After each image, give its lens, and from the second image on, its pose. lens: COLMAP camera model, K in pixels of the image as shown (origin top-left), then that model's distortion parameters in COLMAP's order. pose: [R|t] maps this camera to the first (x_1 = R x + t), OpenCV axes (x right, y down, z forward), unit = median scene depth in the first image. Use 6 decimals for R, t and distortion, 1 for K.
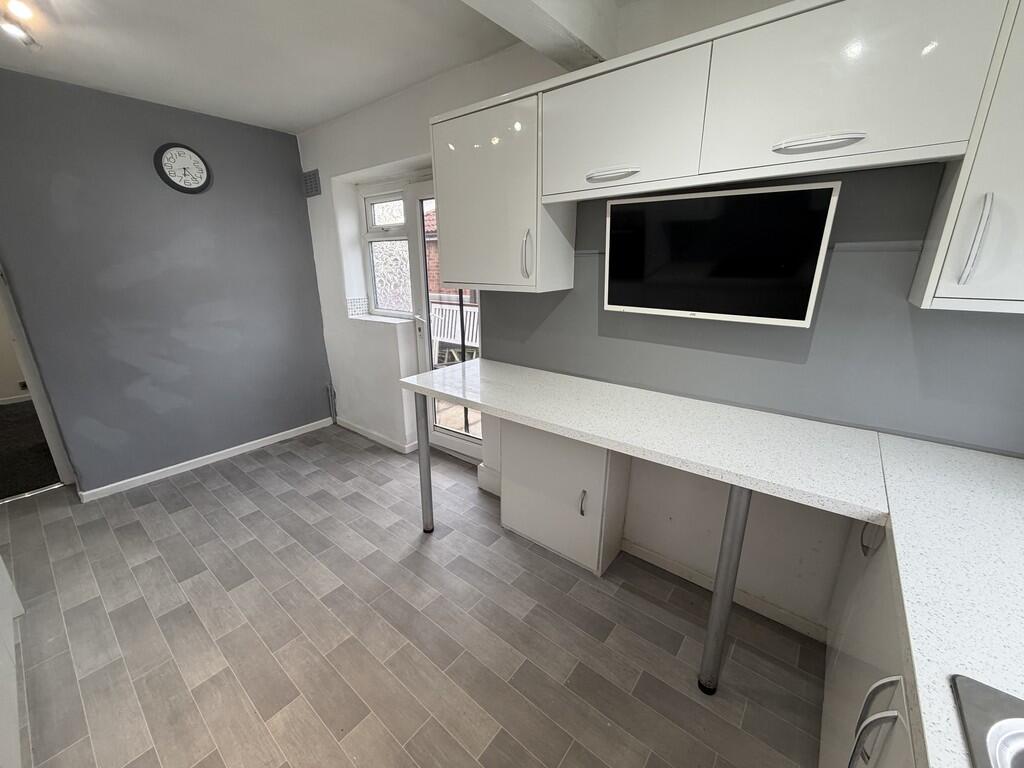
lens RADIAL K [[416.6, 0, 505.0], [0, 416.6, 346.3], [0, 0, 1]] dist [0.000864, -0.000176]
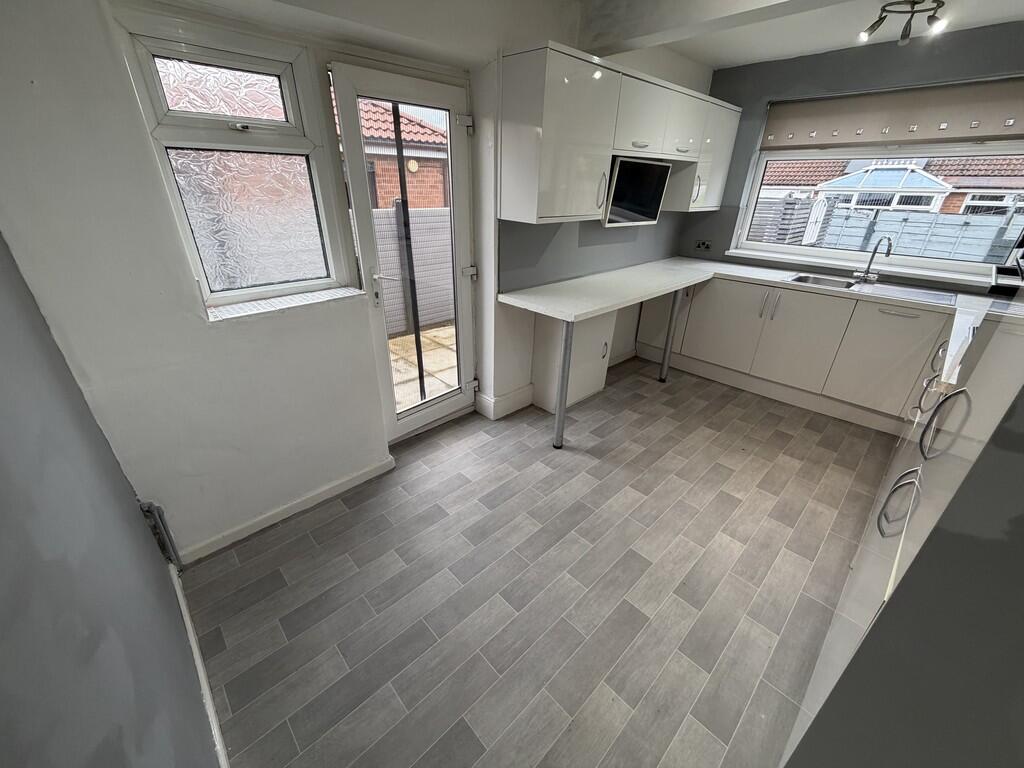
lens RADIAL K [[409.0, 0, 510.0], [0, 409.0, 382.3], [0, 0, 1]] dist [-0.000388, -0.000174]
pose [[0.127644, -0.425028, 0.896135, -1.295428], [0.180655, 0.898375, 0.400358, -0.216760], [-0.975229, 0.110788, 0.191455, 1.027115]]
